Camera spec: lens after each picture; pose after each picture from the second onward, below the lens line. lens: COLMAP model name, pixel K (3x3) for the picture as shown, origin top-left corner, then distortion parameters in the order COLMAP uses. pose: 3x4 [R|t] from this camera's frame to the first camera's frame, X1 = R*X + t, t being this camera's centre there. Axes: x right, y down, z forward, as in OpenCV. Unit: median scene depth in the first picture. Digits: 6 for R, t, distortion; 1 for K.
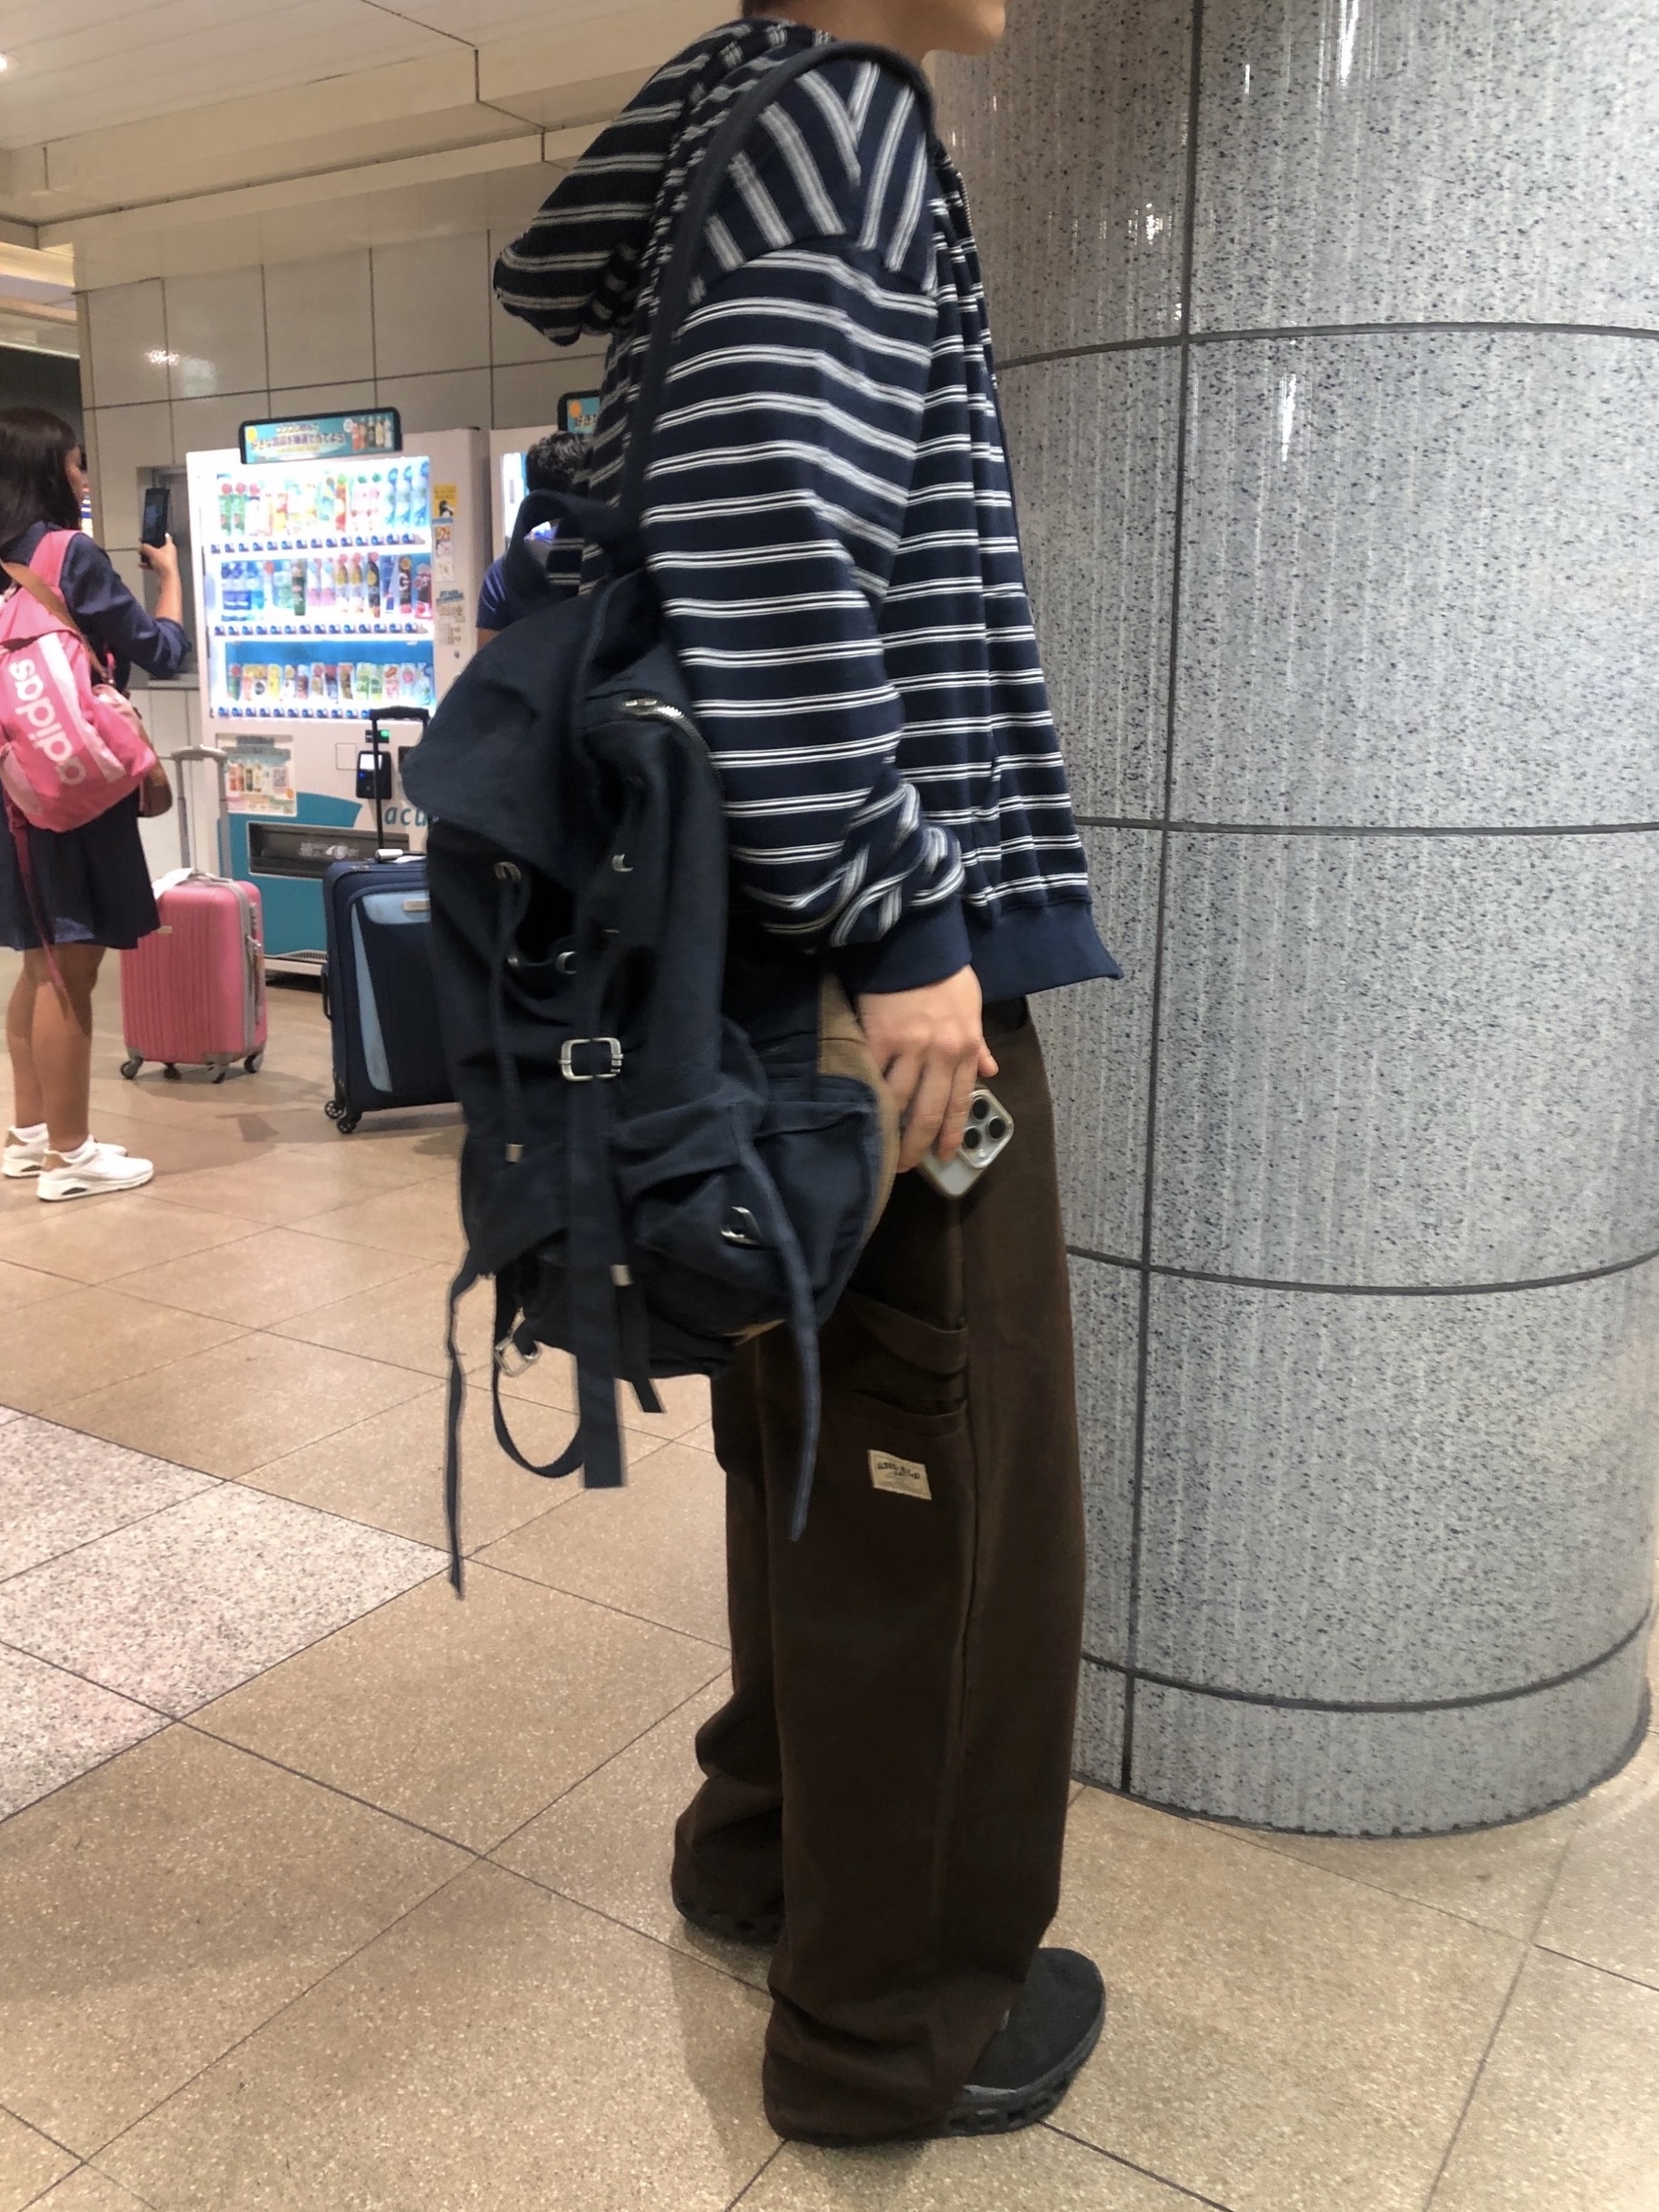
lens RADIAL K [[1868.5, 0, 817.5], [0, 1868.5, 1054.3], [0, 0, 1]] dist [0.042999, 0.002158]
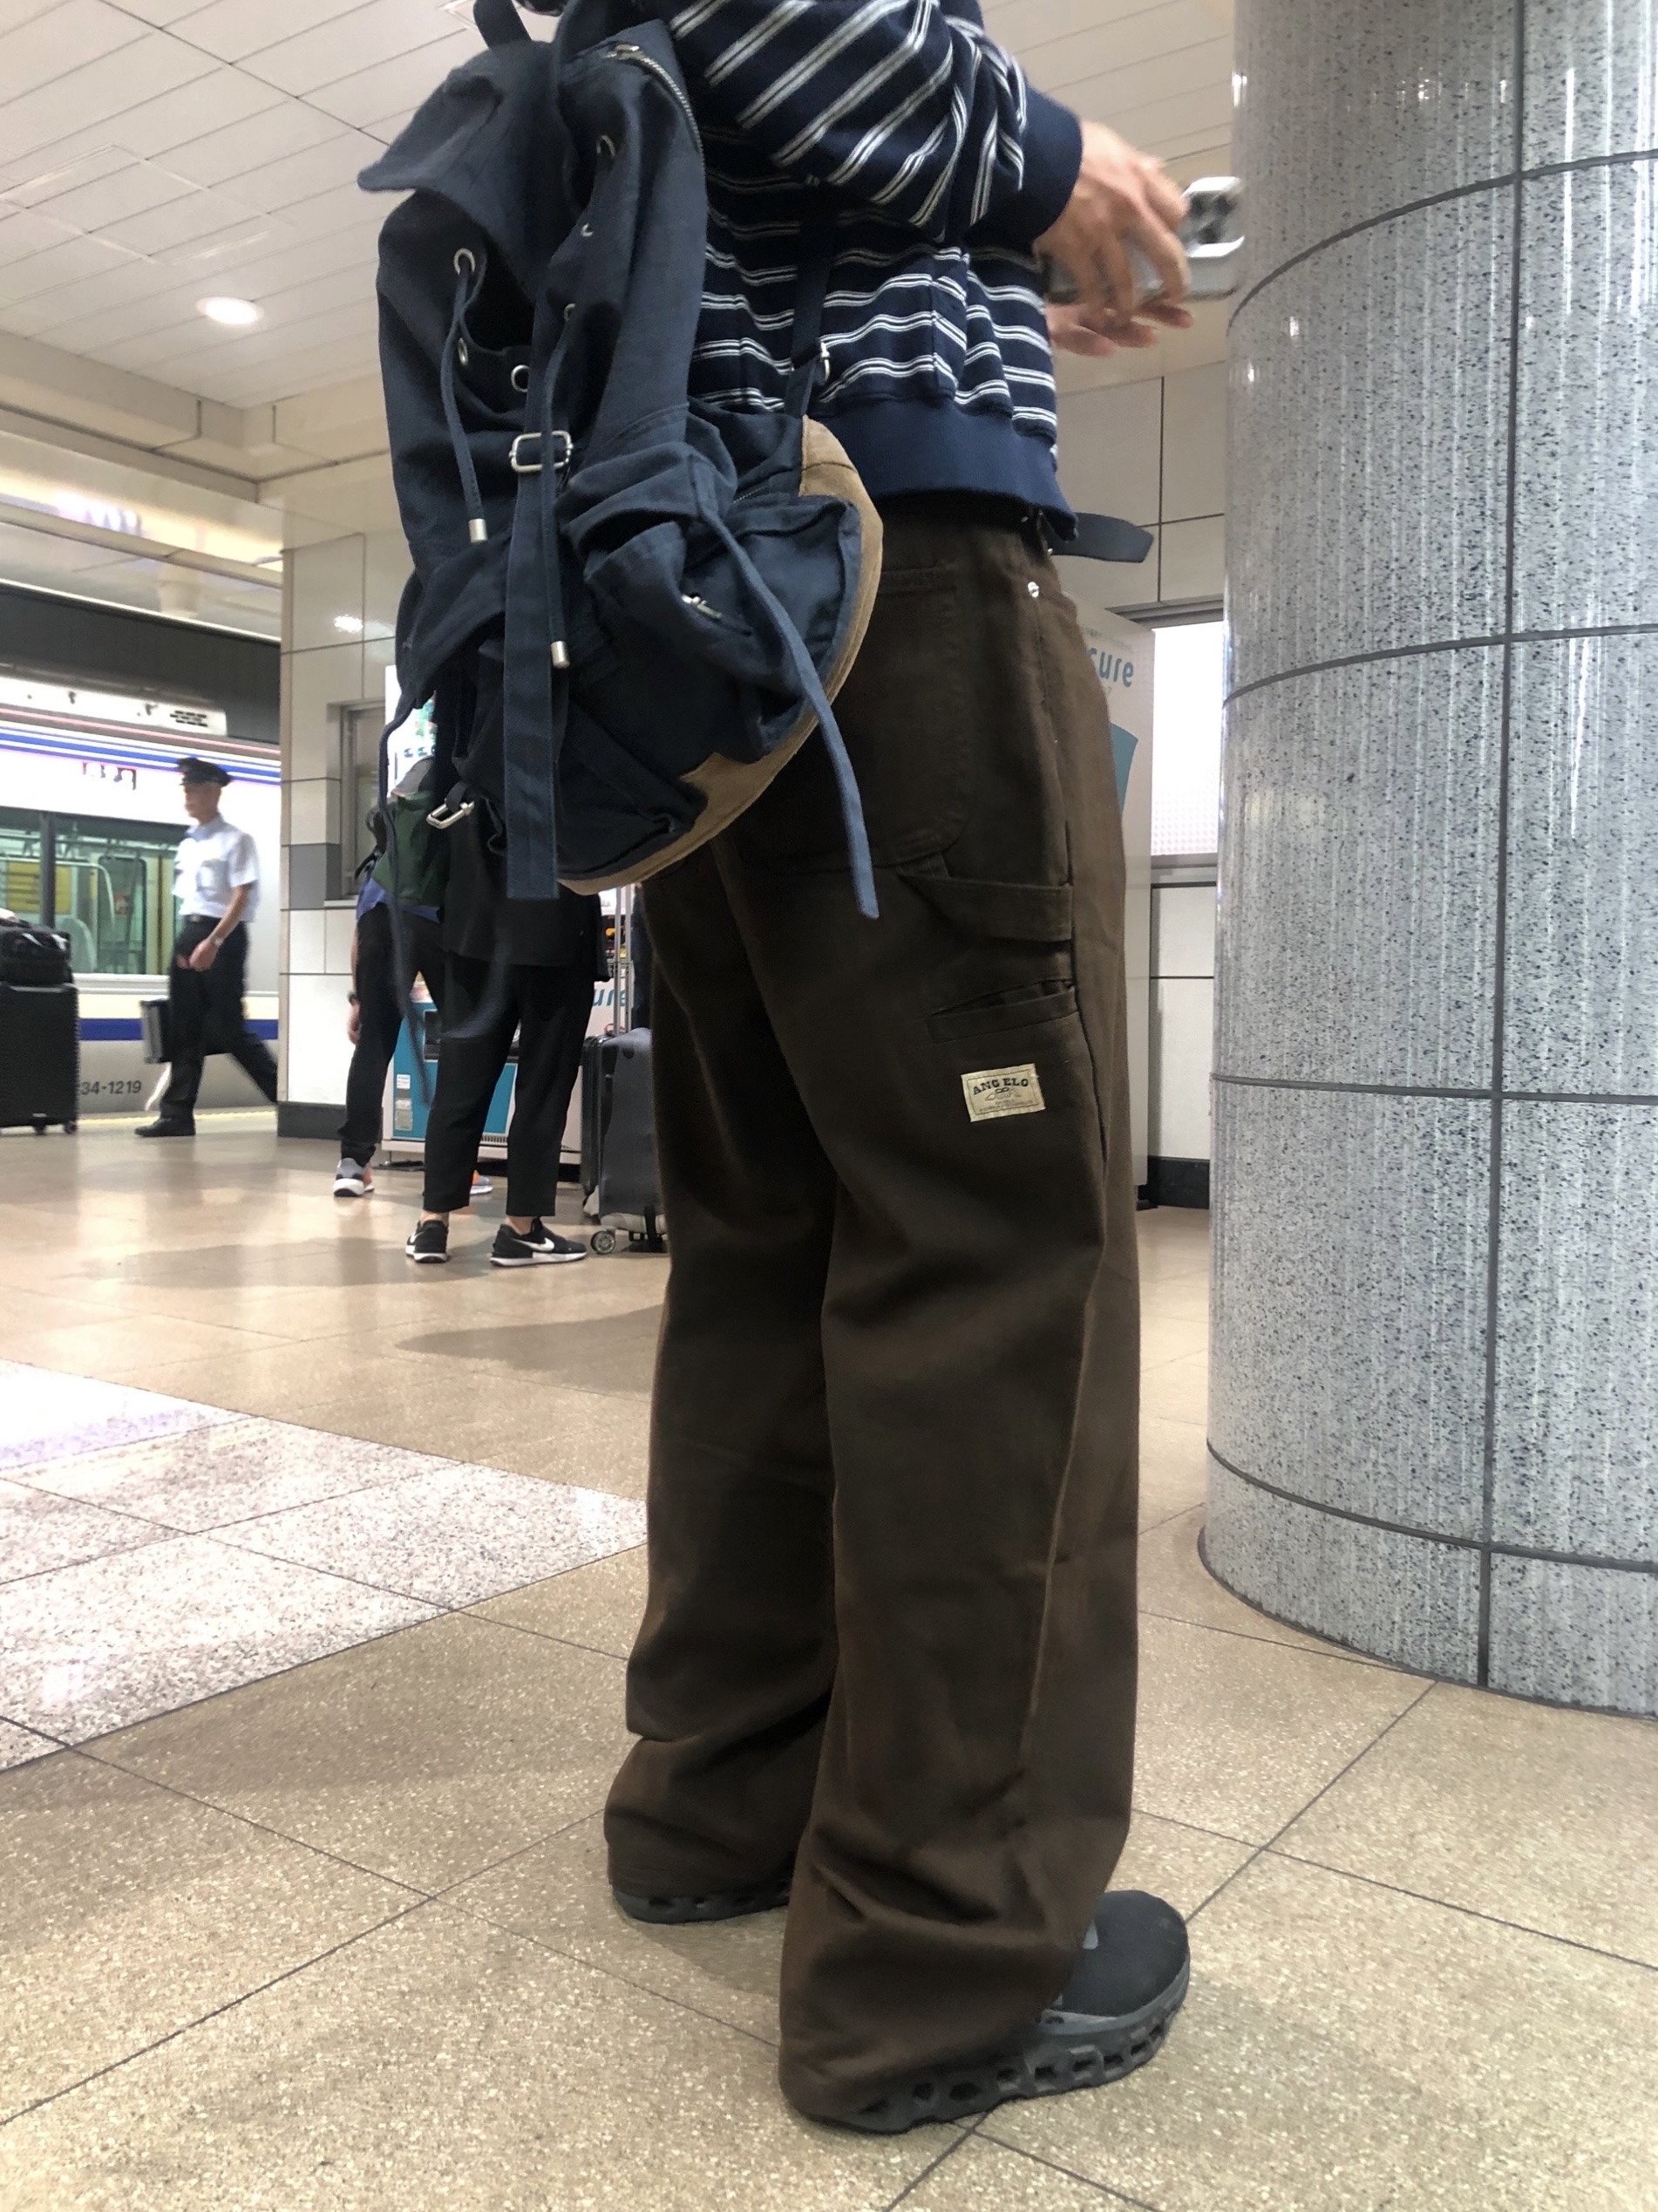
lens RADIAL K [[1849.4, 0, 835.8], [0, 1849.4, 1038.1], [0, 0, 1]] dist [0.000166, 0.009075]
pose [[0.999012, 0.011610, -0.042909, -0.126821], [-0.019002, 0.984184, -0.176127, 0.264665], [0.040185, 0.176768, 0.983432, 0.044277]]
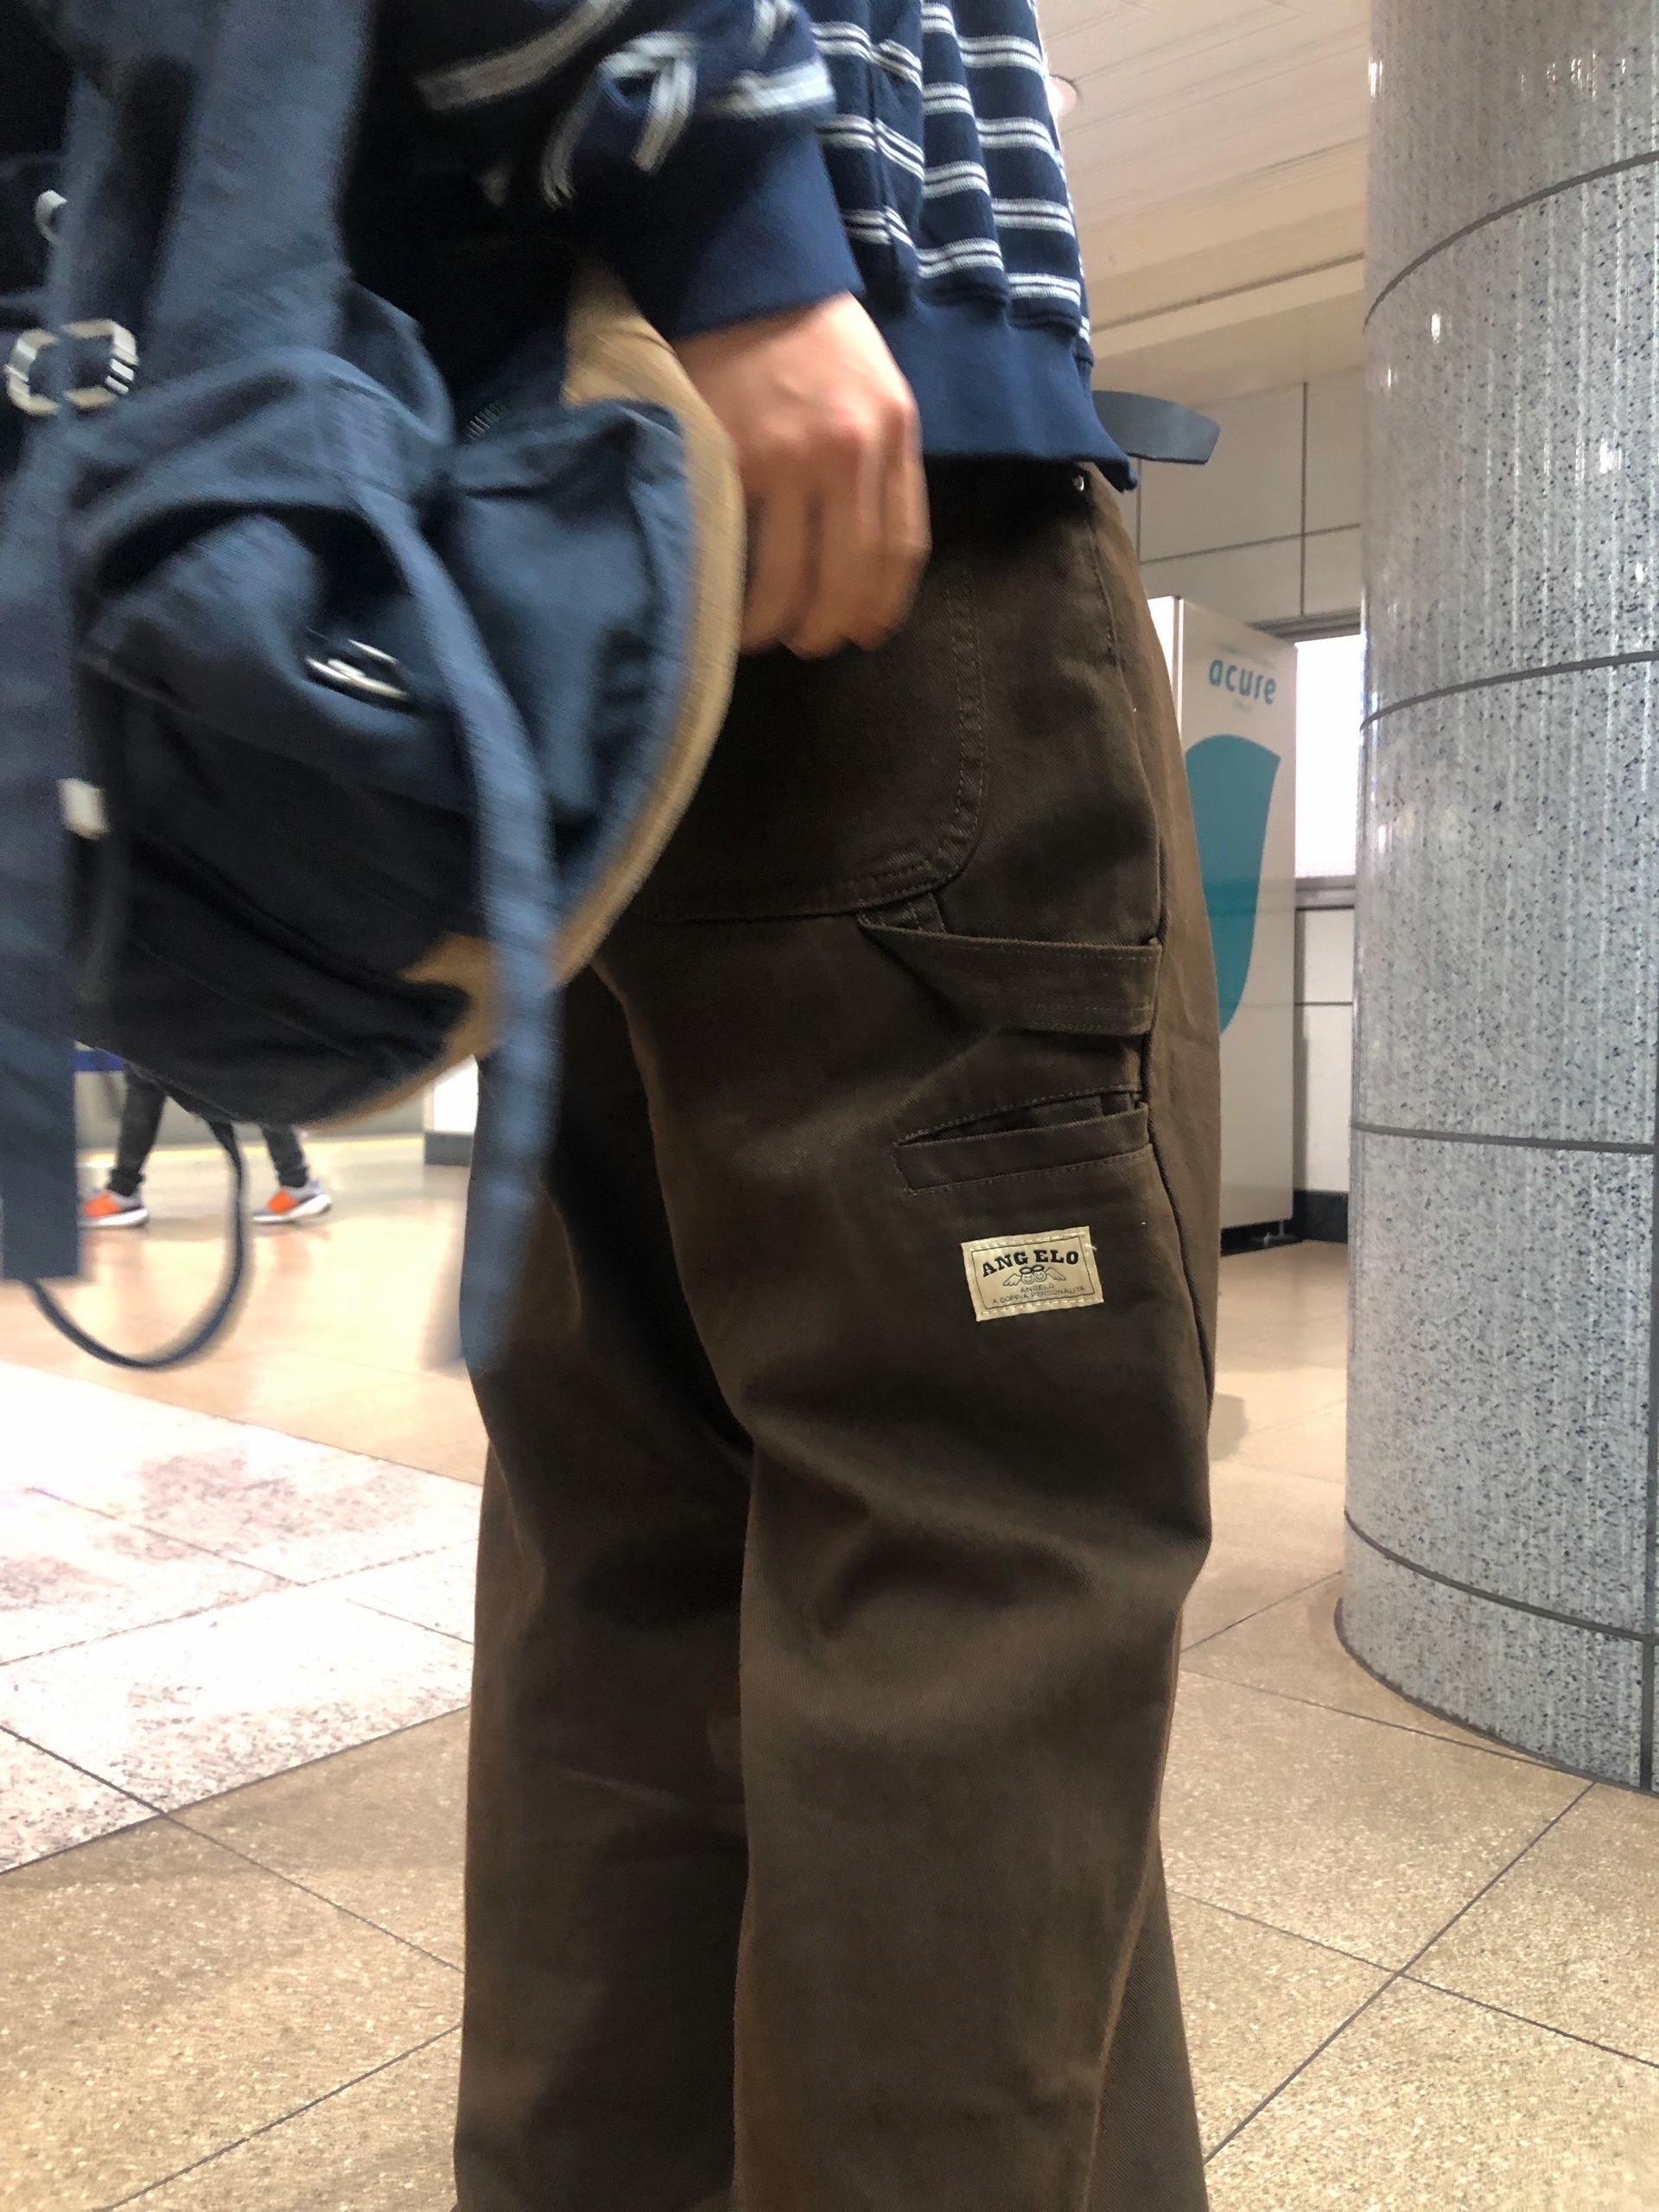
lens RADIAL K [[1862.5, 0, 818.6], [0, 1862.5, 1082.8], [0, 0, 1]] dist [-0.066658, 0.149570]
pose [[0.991445, 0.007610, -0.130300, -0.108486], [-0.028799, 0.986449, -0.161518, 0.240315], [0.127306, 0.163889, 0.978230, 0.087331]]
